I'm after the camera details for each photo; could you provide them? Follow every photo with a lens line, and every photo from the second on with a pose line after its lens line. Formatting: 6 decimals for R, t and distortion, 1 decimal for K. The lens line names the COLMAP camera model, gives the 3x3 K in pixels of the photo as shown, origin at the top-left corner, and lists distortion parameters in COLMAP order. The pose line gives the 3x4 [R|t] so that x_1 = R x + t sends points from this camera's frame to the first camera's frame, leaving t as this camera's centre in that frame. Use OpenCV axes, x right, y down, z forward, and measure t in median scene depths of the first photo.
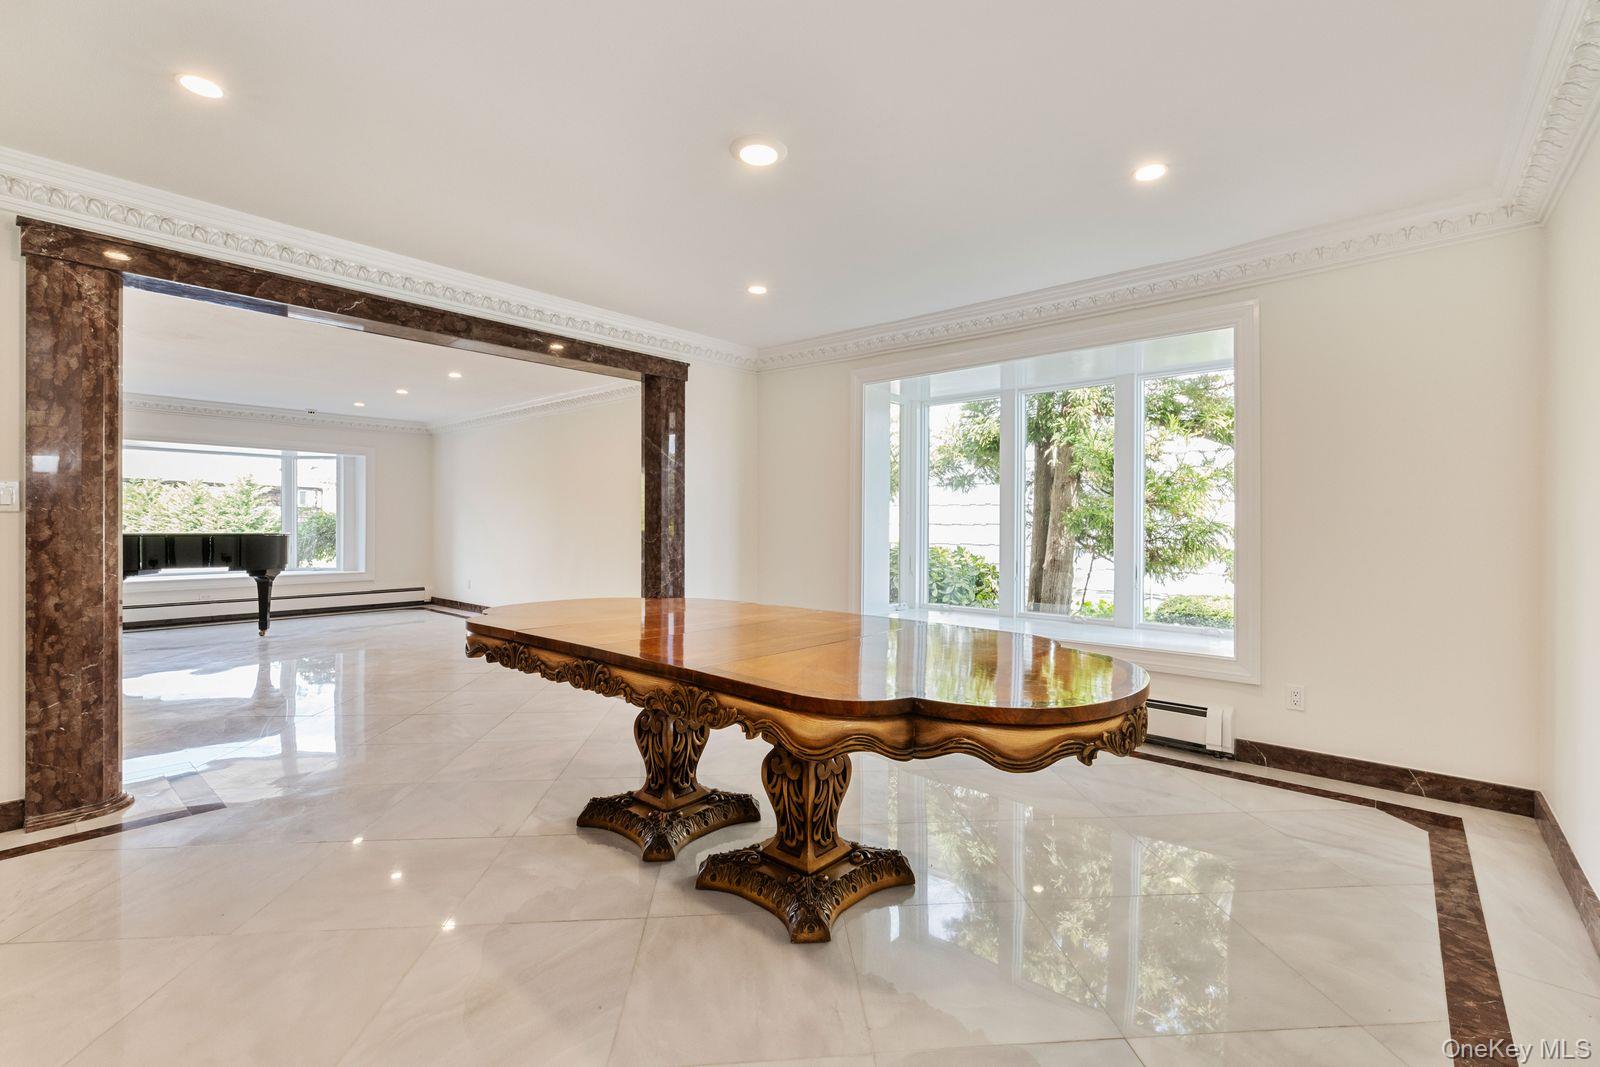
lens RADIAL K [[691.1, 0, 801.5], [0, 691.1, 523.7], [0, 0, 1]] dist [0.001939, 0.000225]
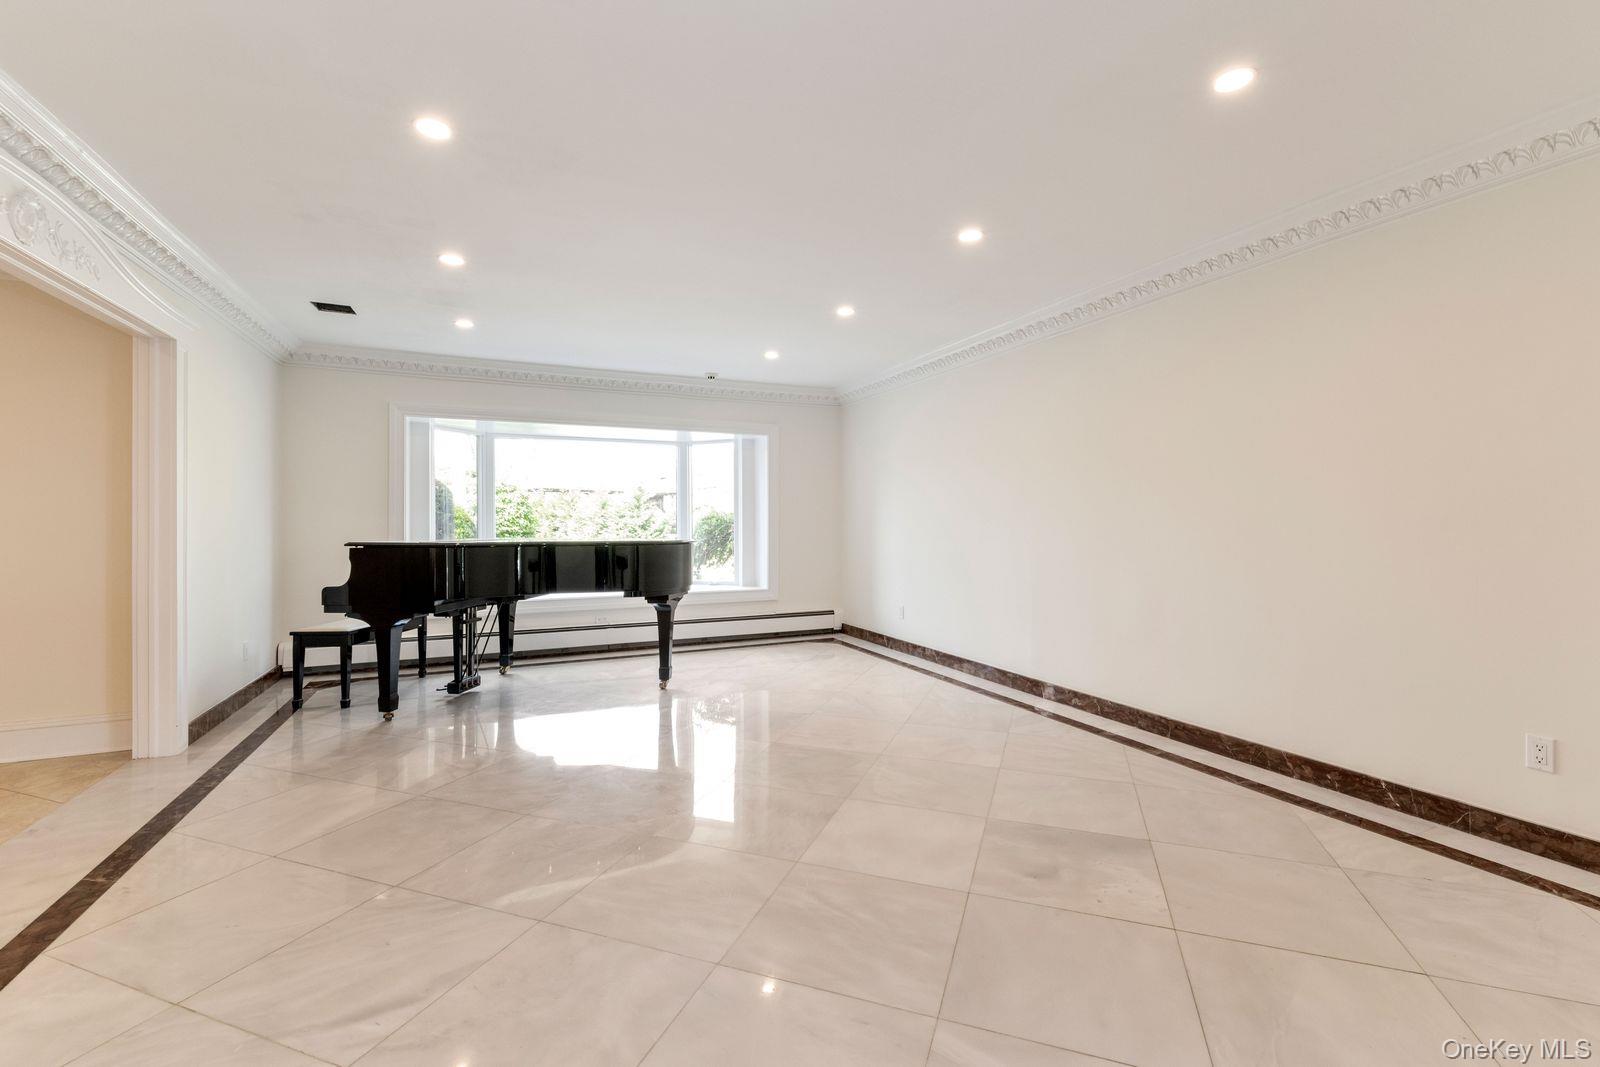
lens RADIAL K [[691.1, 0, 800.2], [0, 691.1, 530.7], [0, 0, 1]] dist [0.001939, 0.000225]
pose [[0.902690, 0.001976, -0.430286, -0.284645], [0.001463, 0.999970, 0.007662, 0.001023], [0.430288, -0.007546, 0.902660, 0.346426]]
